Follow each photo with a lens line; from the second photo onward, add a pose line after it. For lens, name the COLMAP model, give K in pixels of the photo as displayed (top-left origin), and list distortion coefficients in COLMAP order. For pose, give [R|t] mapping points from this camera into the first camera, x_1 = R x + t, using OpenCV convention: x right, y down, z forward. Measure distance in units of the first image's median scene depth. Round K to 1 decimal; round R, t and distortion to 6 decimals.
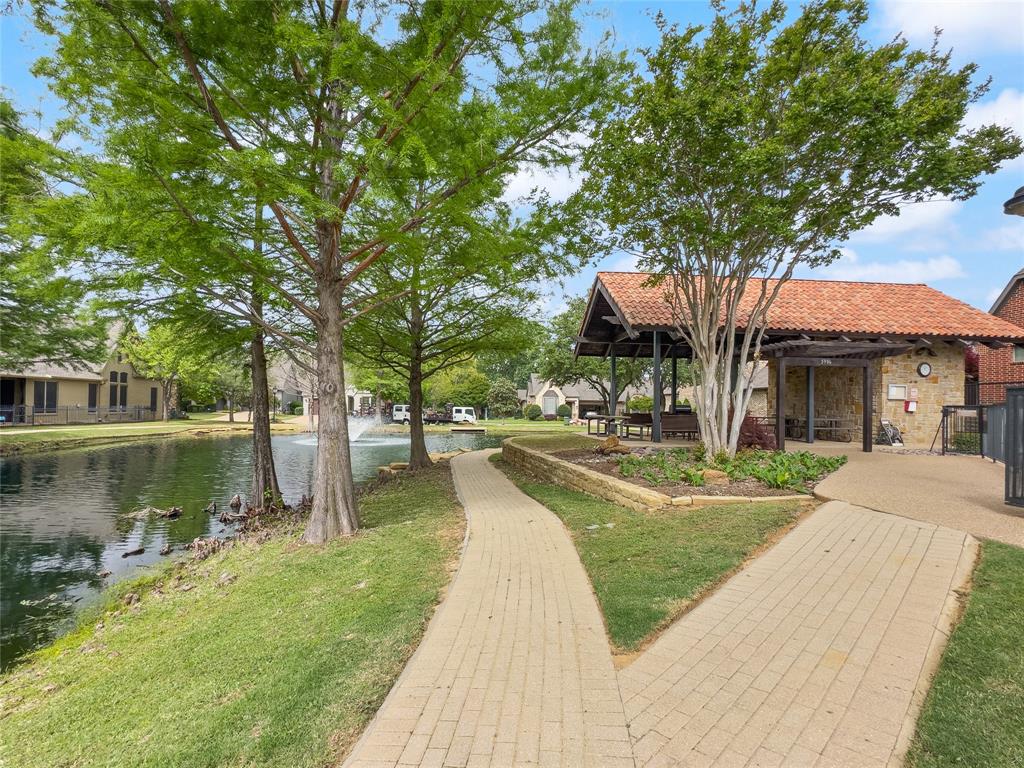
lens RADIAL K [[498.6, 0, 512.0], [0, 498.6, 384.0], [0, 0, 1]] dist [-0.000696, -0.000201]
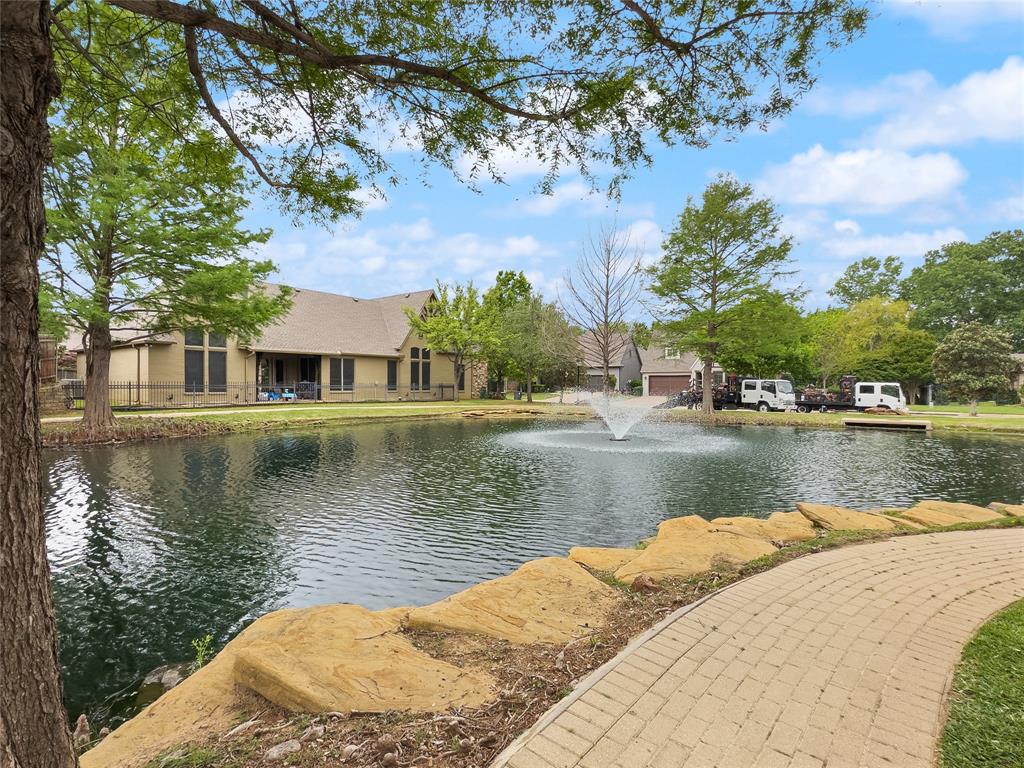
lens RADIAL K [[498.6, 0, 512.0], [0, 498.6, 384.0], [0, 0, 1]] dist [-0.000696, -0.000201]
pose [[0.730581, -0.011364, -0.682732, -0.015134], [0.035193, 0.999159, 0.021028, 0.023803], [0.681919, -0.039390, 0.730367, 0.329213]]
